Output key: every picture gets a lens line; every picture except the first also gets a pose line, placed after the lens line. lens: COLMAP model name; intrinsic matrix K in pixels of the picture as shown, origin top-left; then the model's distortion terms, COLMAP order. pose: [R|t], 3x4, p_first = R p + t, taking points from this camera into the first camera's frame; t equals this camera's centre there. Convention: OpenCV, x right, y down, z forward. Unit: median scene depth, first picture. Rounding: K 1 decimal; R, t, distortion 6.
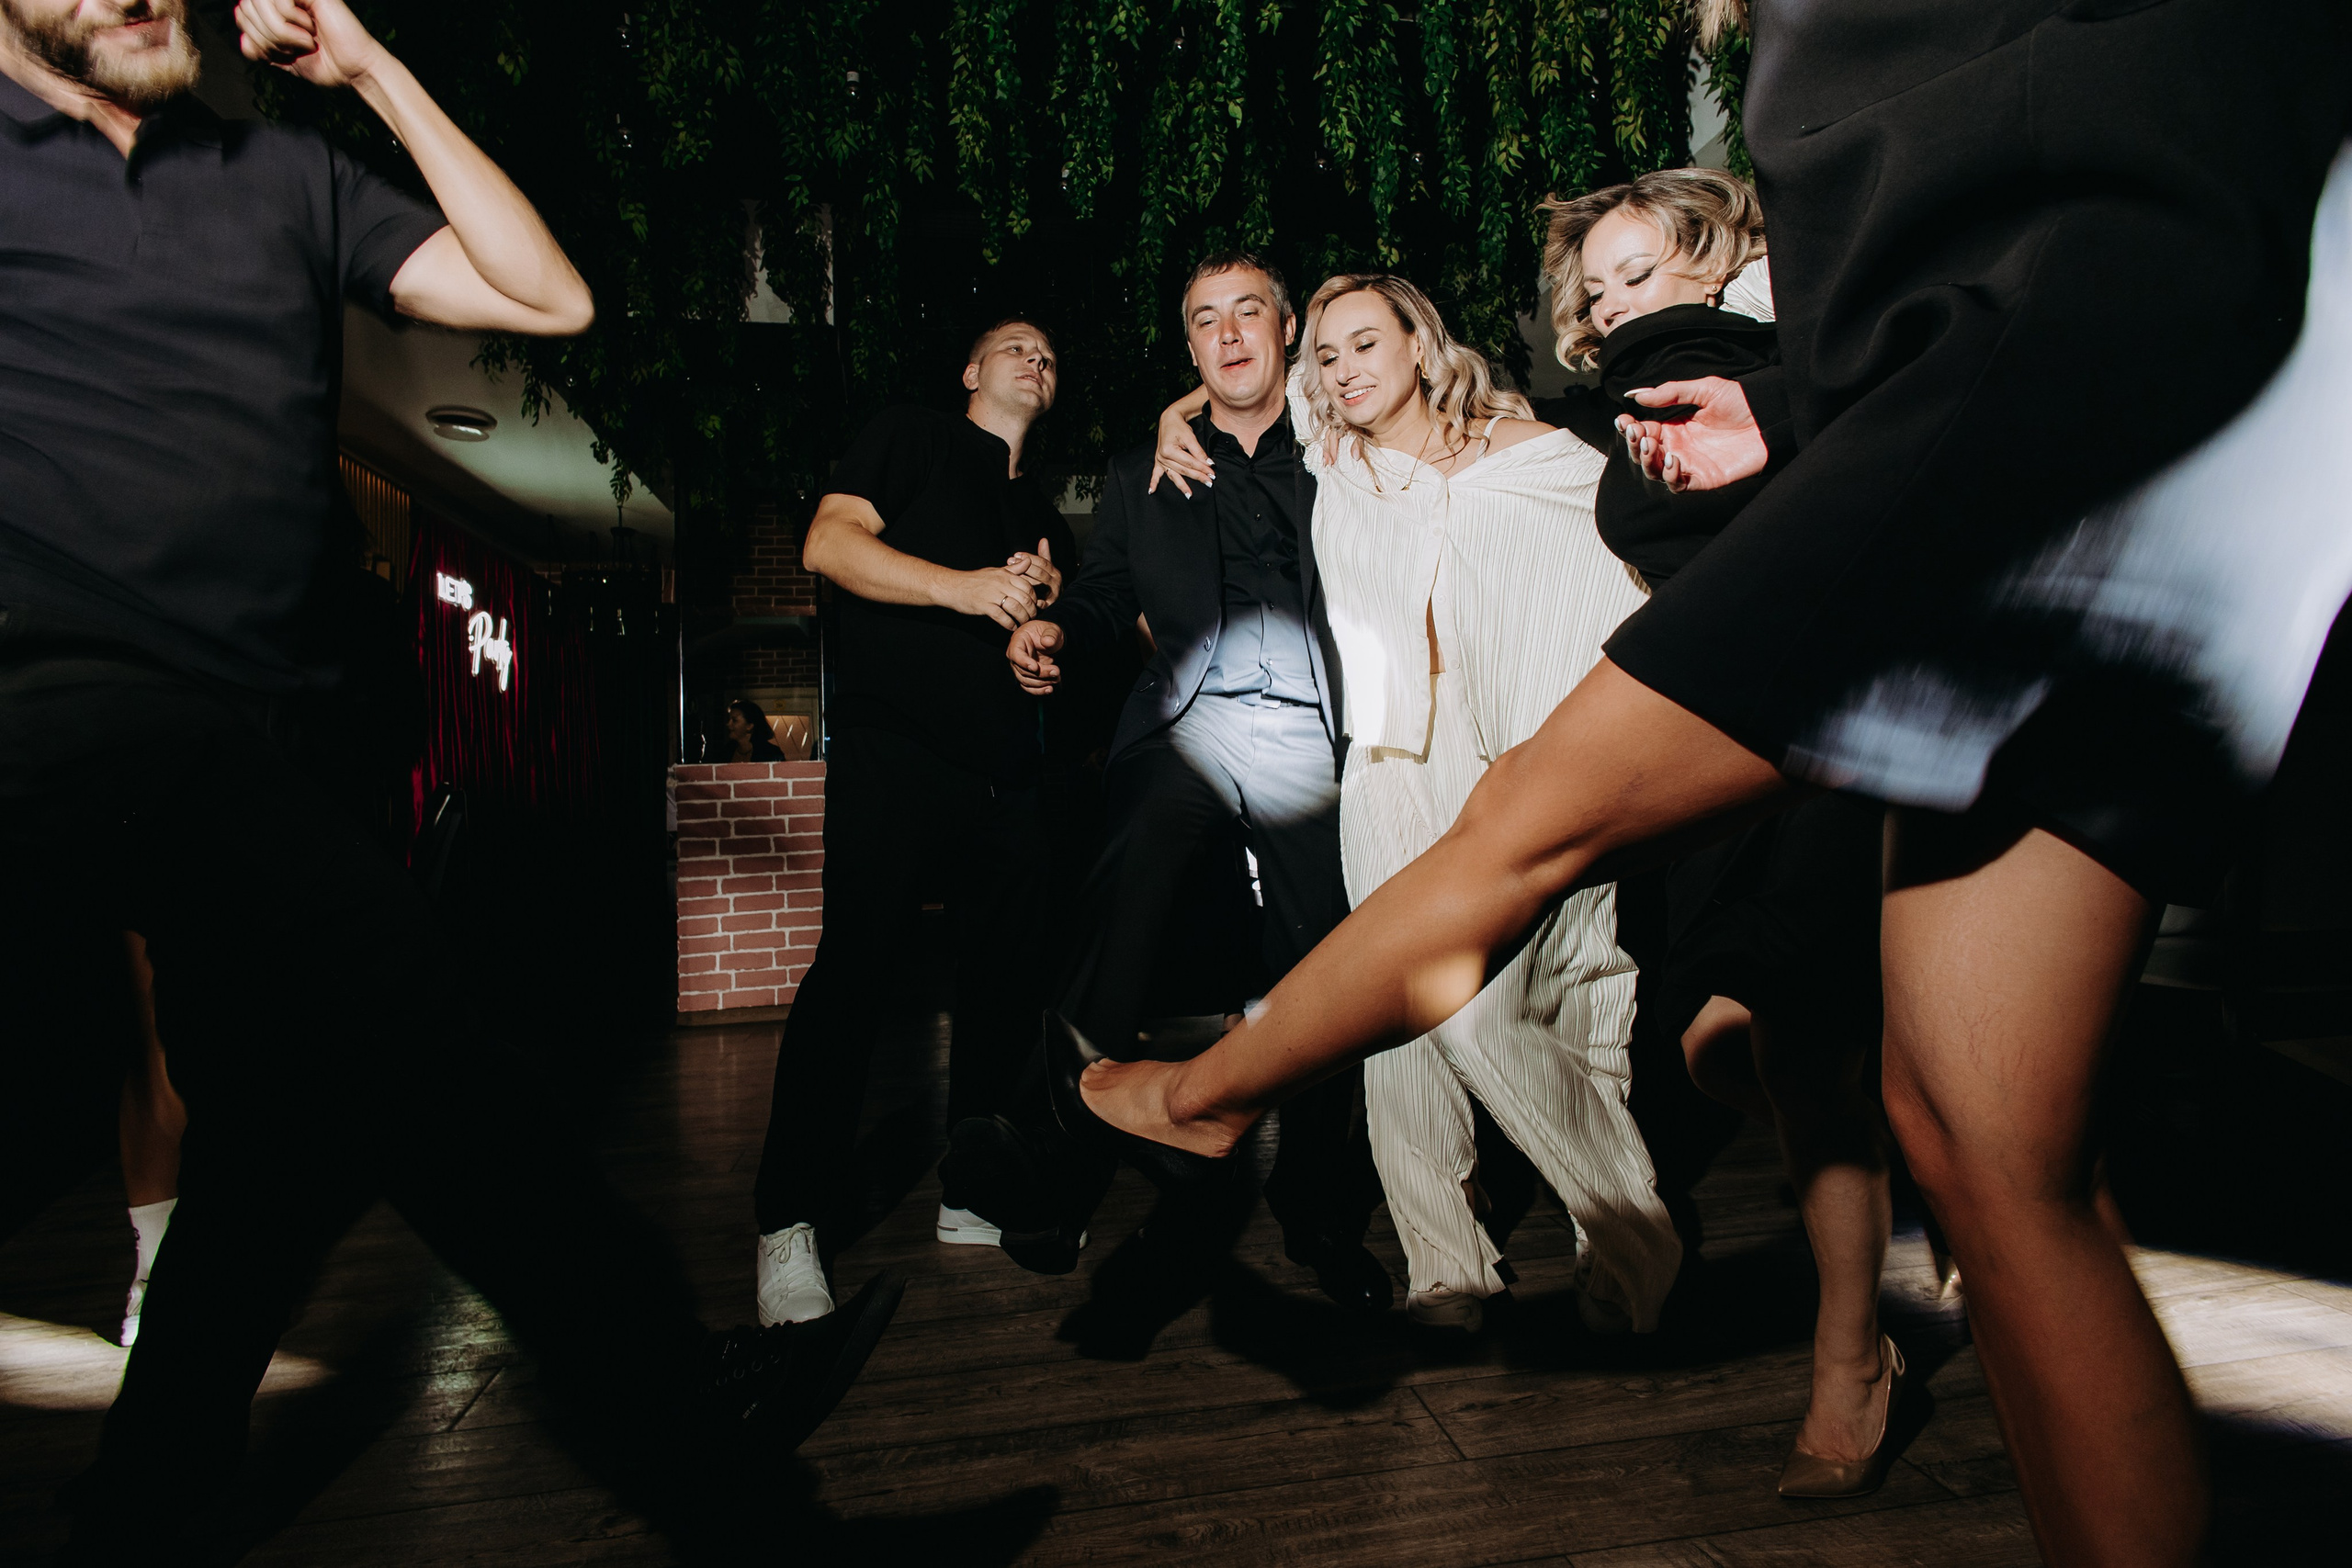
lens RADIAL K [[1221.4, 0, 1184.4], [0, 1221.4, 771.6], [0, 0, 1]] dist [-0.001822, -0.001161]
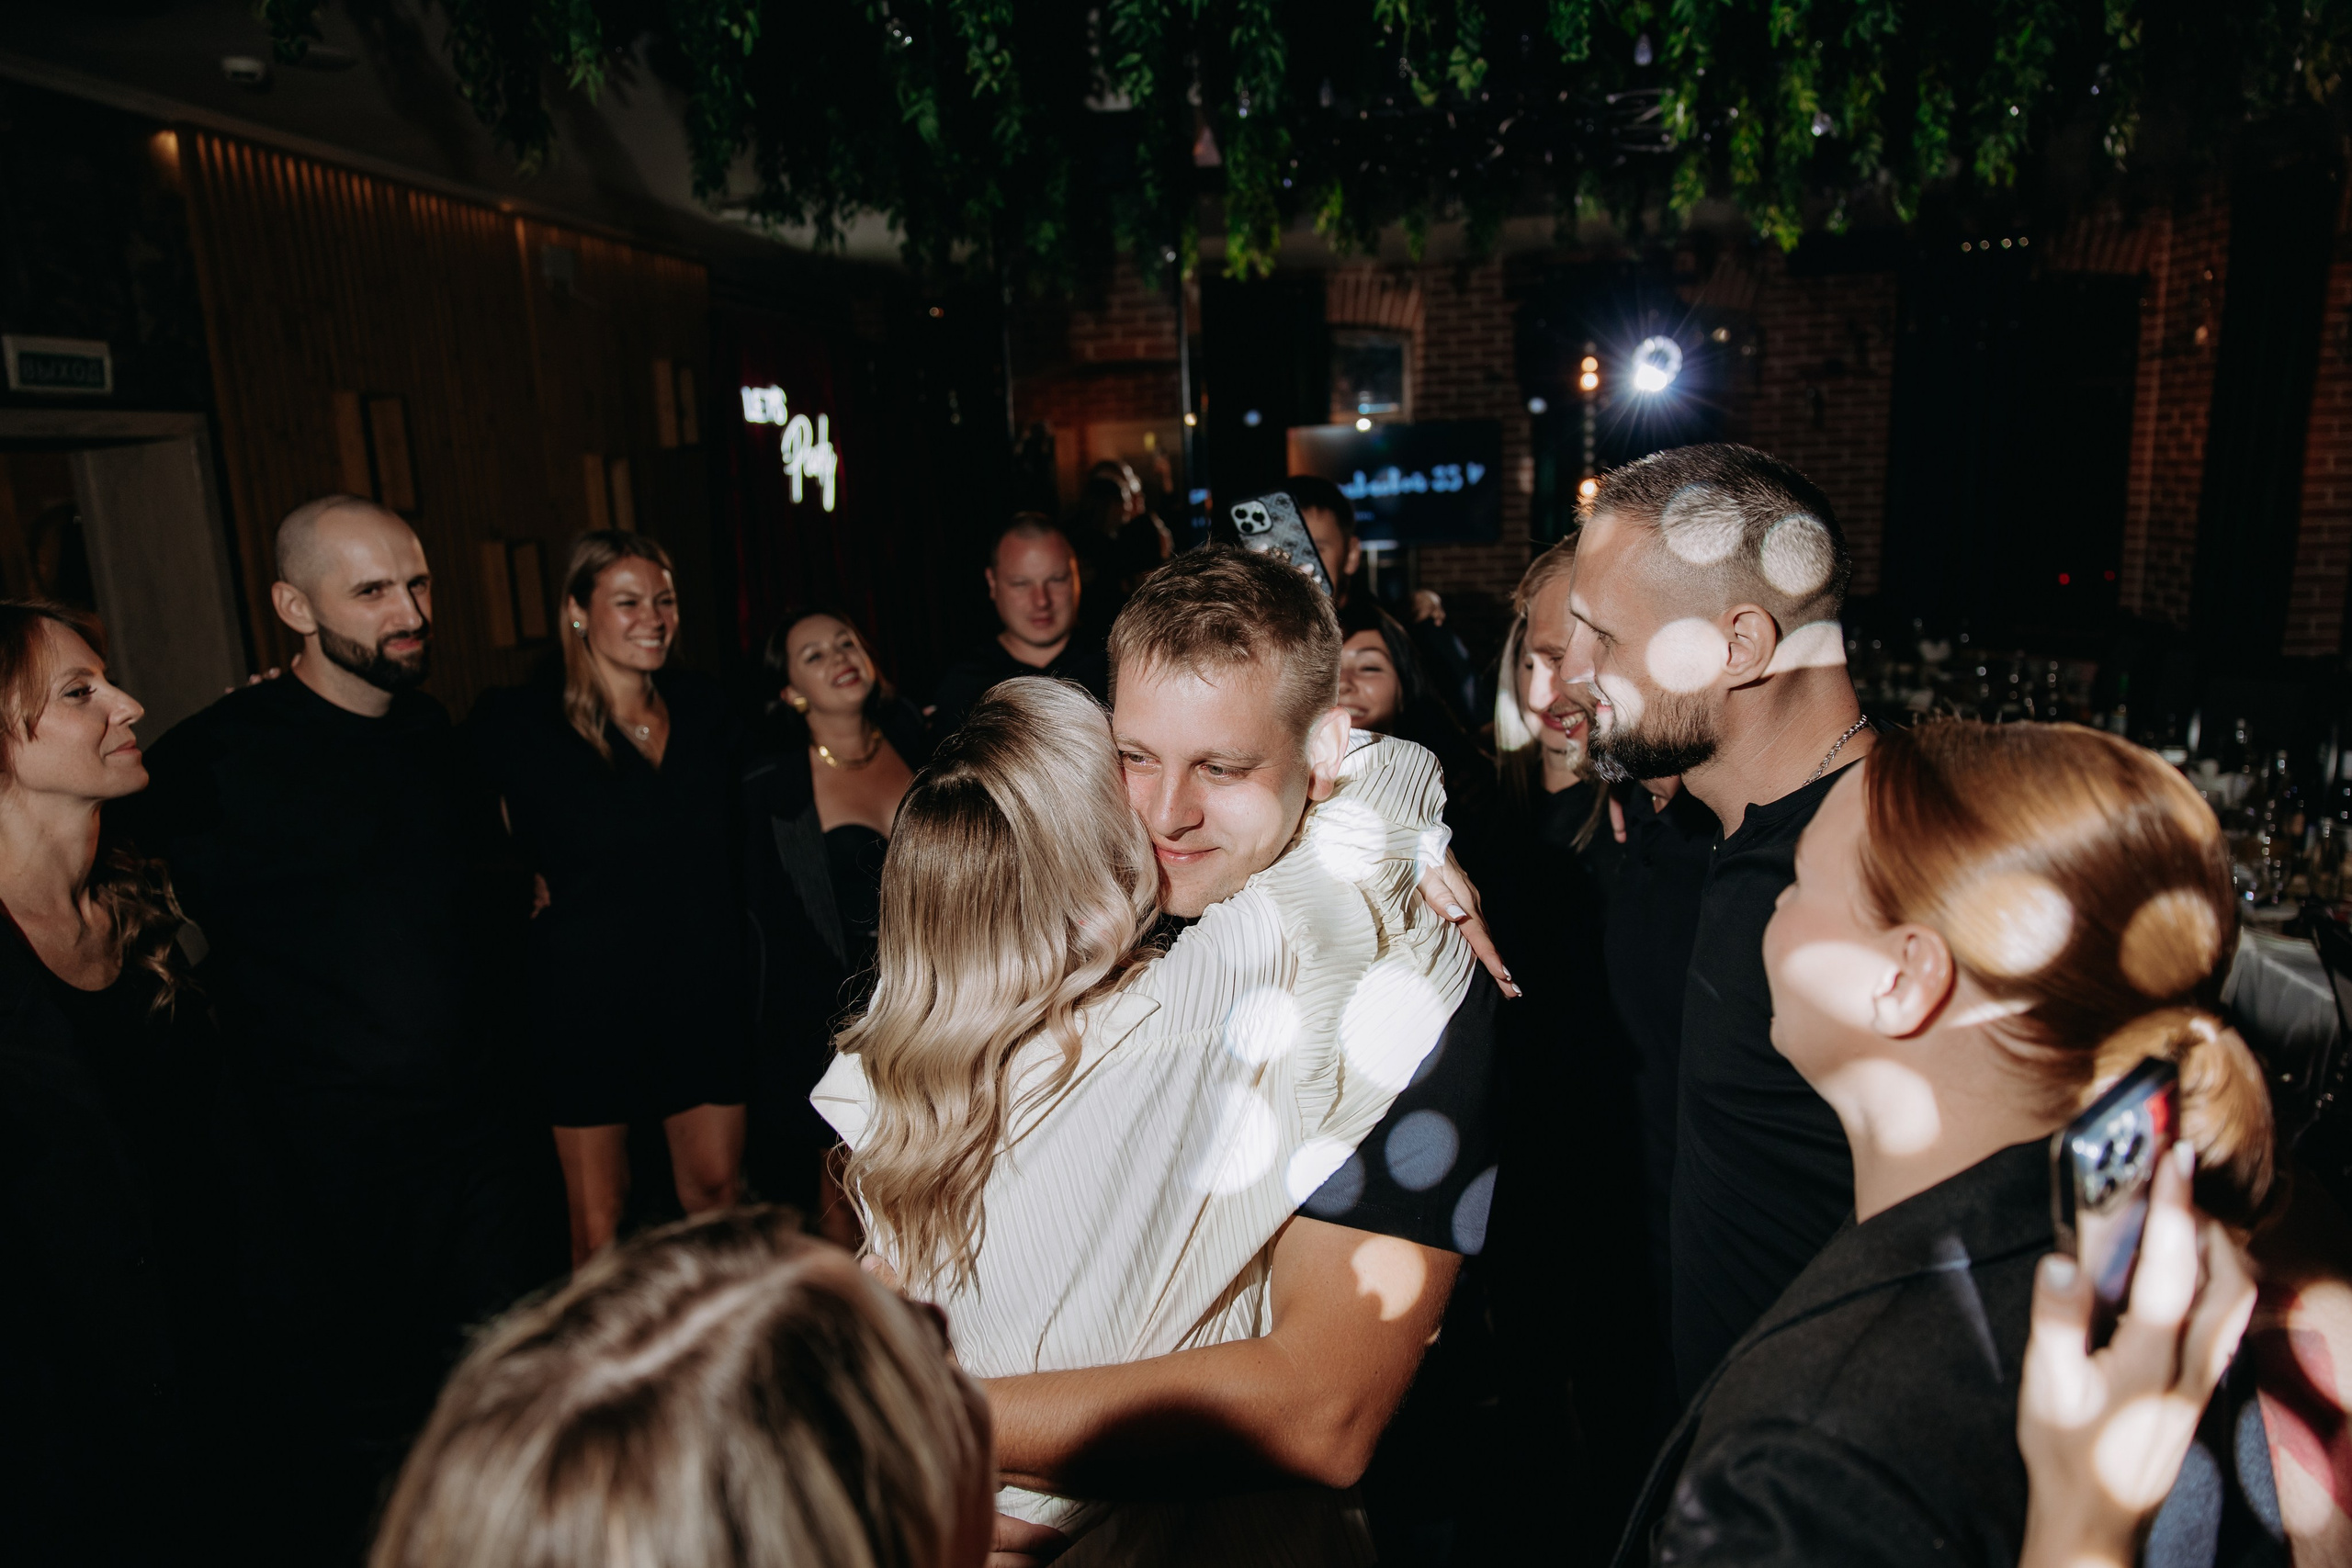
lens RADIAL K [[1568.7, 0, 1179.3], [0, 1568.7, 798.5], [0, 0, 1]] dist [0.006026, -0.013850]
pose [[0.952074, 0.055691, -0.300754, -0.012461], [0.028638, 0.962734, 0.268929, -0.302705], [0.304523, -0.264653, 0.915000, 0.106704]]
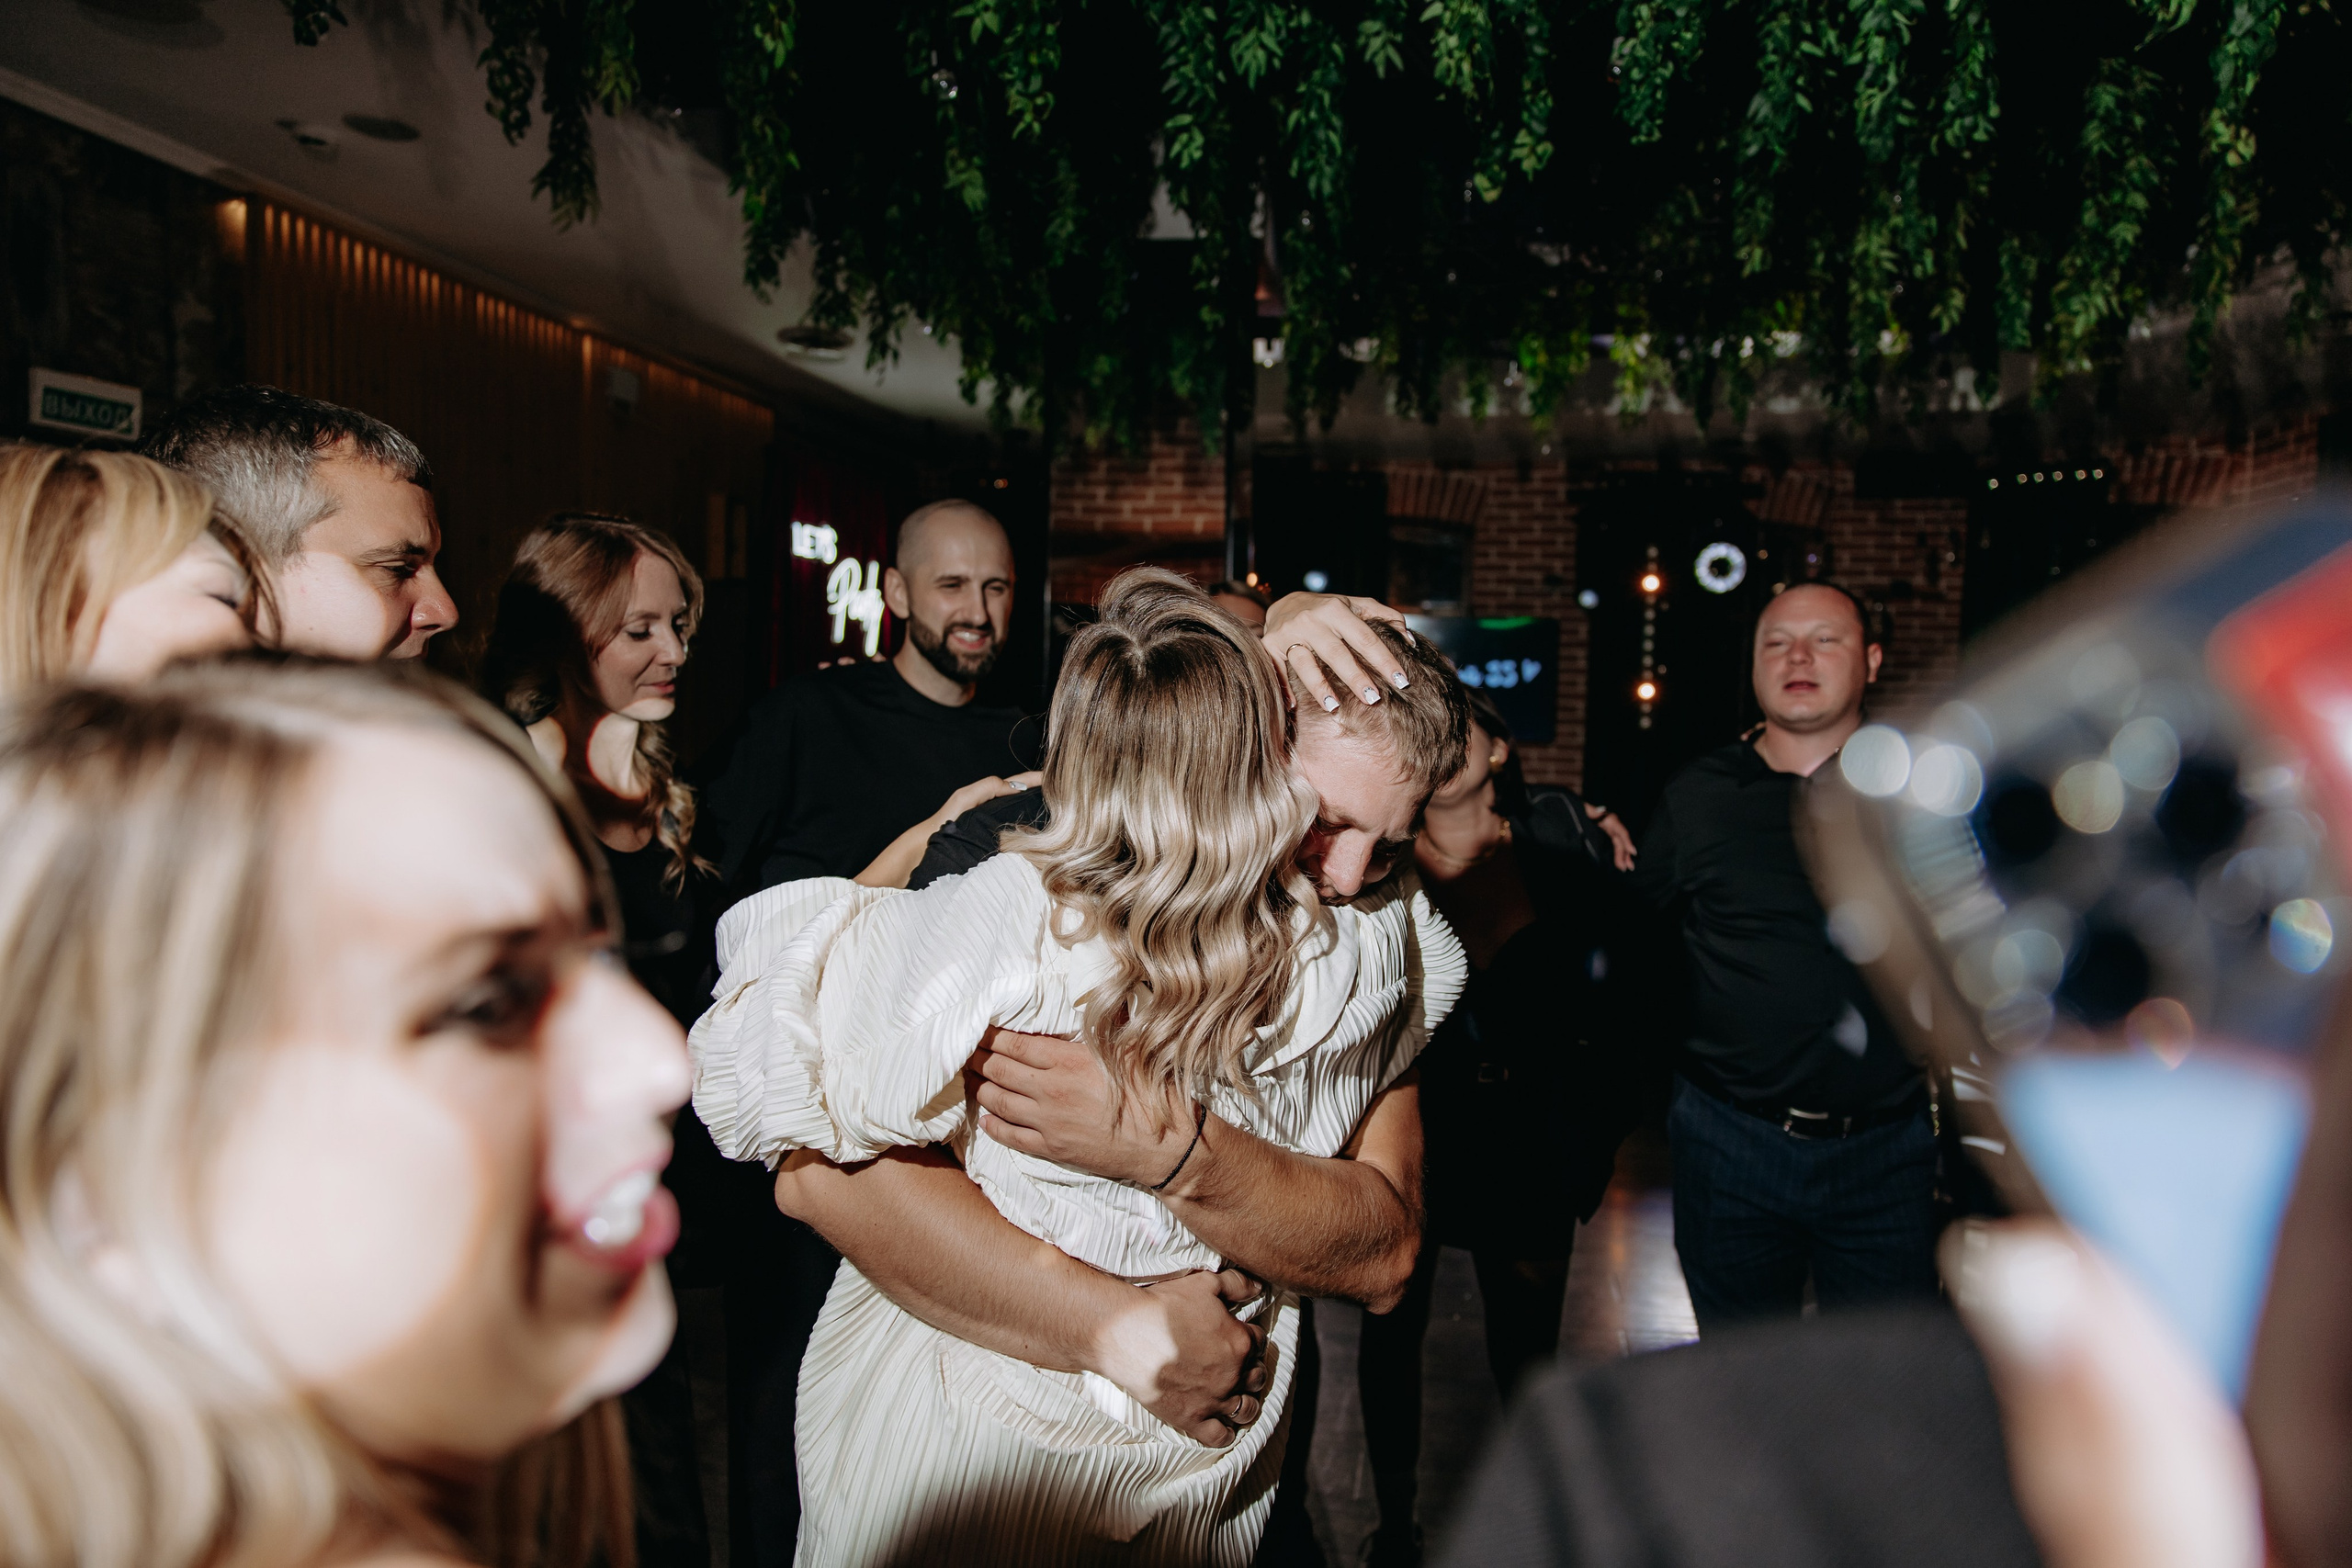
lens RADIAL K [[1568.7, 0, 1178.8], [0, 1568.7, 785.3], [0, 0, 1]] dist [0.006026, -0.013850]
pose [[0.937381, 0.074389, -0.340270, -0.011984], [-0.034409, 0.991926, 0.122062, -0.221387], [0.346602, -0.102710, 0.932372, 0.177308]]
